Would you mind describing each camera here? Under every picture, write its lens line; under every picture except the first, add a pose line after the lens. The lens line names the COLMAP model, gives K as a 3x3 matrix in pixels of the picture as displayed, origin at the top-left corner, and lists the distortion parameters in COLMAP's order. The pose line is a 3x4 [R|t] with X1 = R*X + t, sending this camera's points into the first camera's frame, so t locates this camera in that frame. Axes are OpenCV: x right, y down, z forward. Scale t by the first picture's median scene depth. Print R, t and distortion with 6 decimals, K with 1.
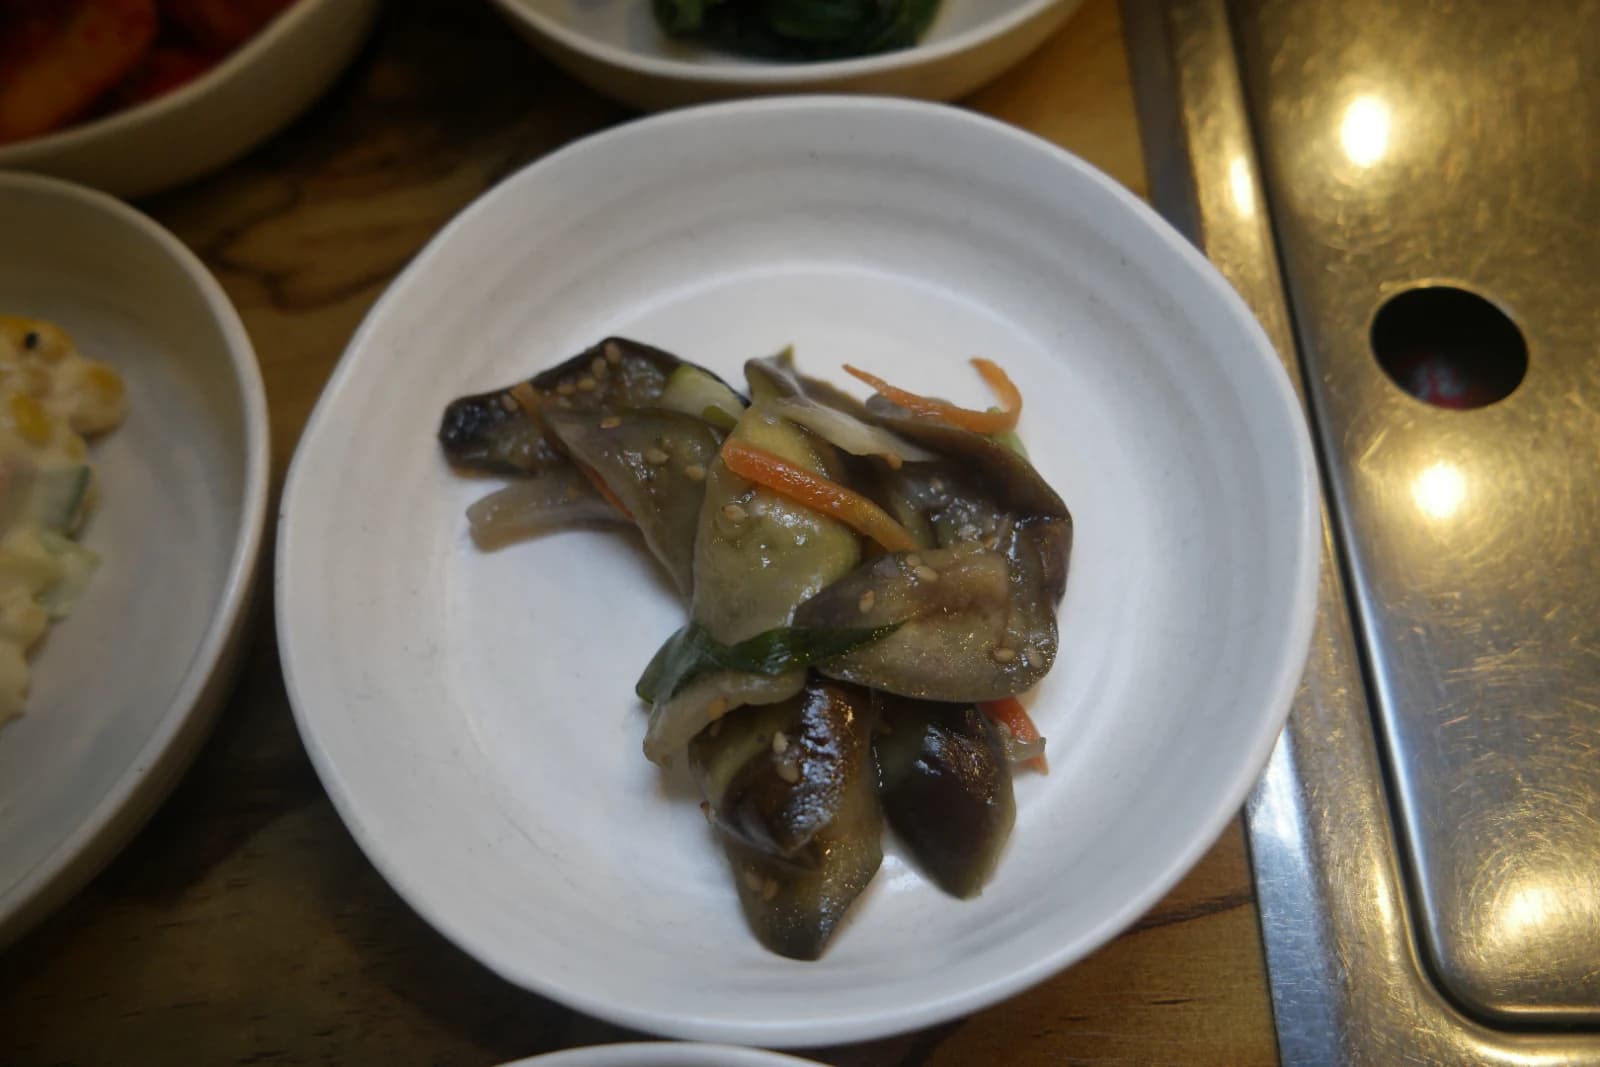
lens RADIAL K [[1126.8, 0, 796.2], [0, 1126.8, 579.6], [0, 0, 1]] dist [-0.000448, 0.003485]
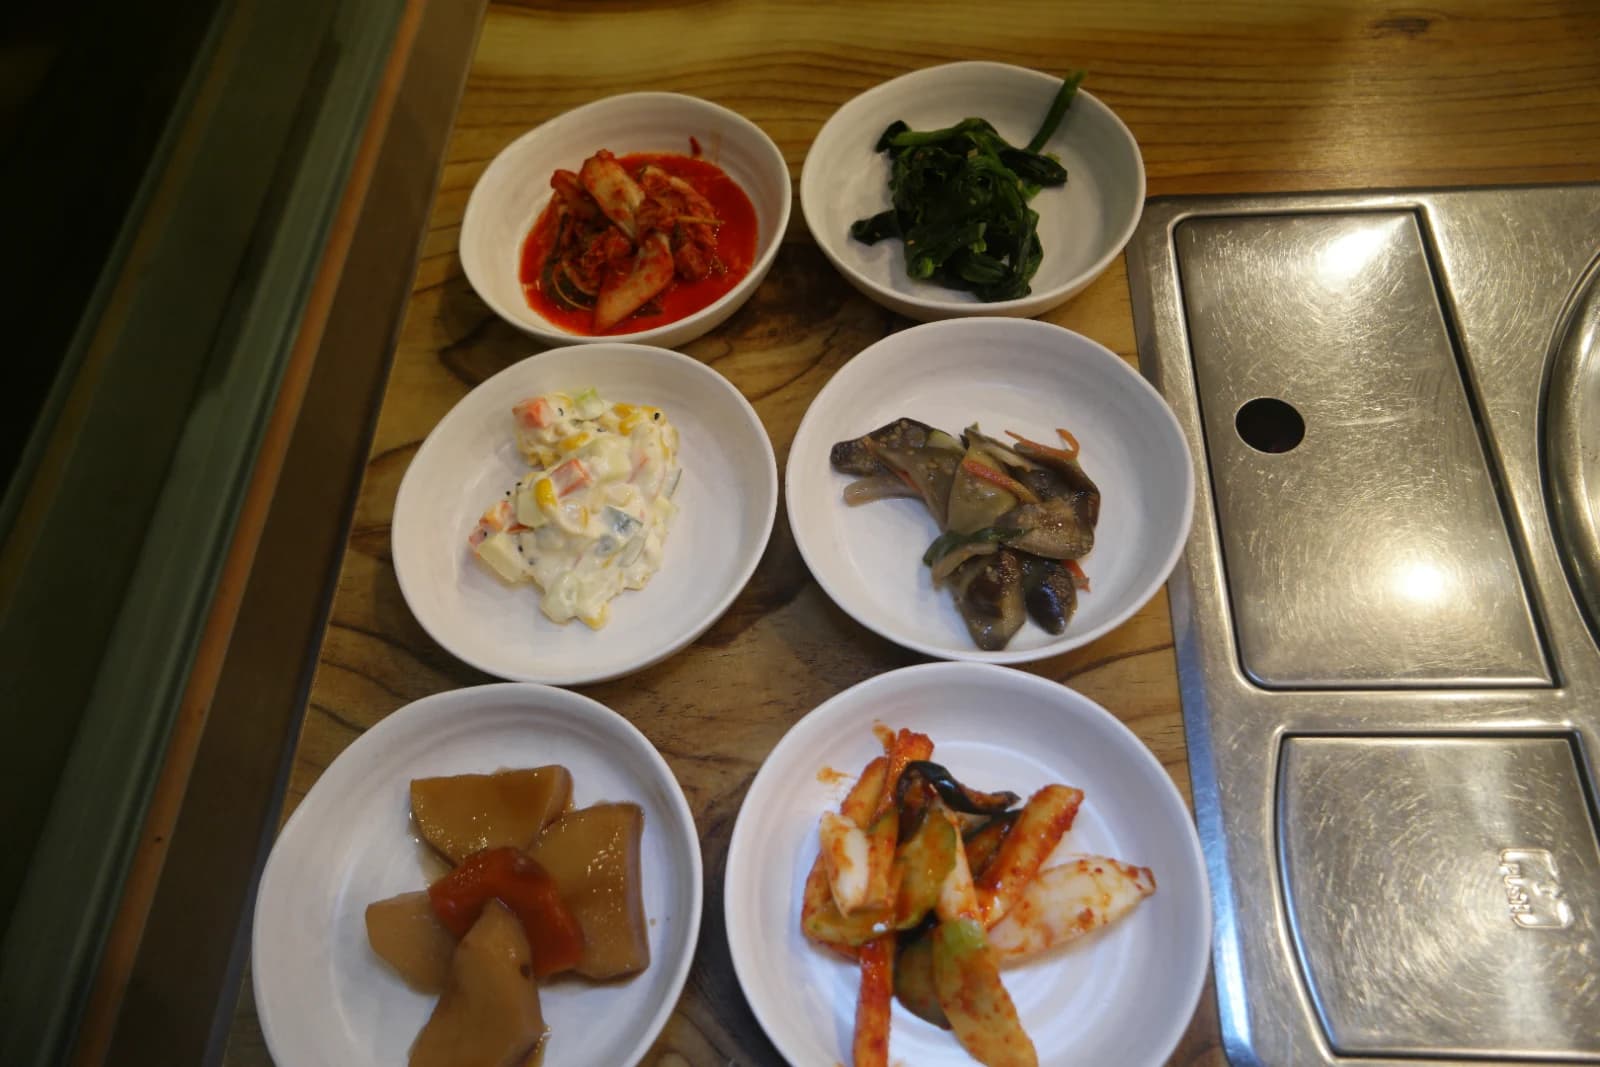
lens RADIAL K [[1126.8, 0, 796.2], [0, 1126.8, 579.6], [0, 0, 1]] dist [-0.000448, 0.003485]
pose [[0.999388, 0.015746, -0.031229, -0.336172], [-0.017624, 0.997996, -0.060774, 0.293626], [0.030209, 0.061287, 0.997663, -1.457110]]
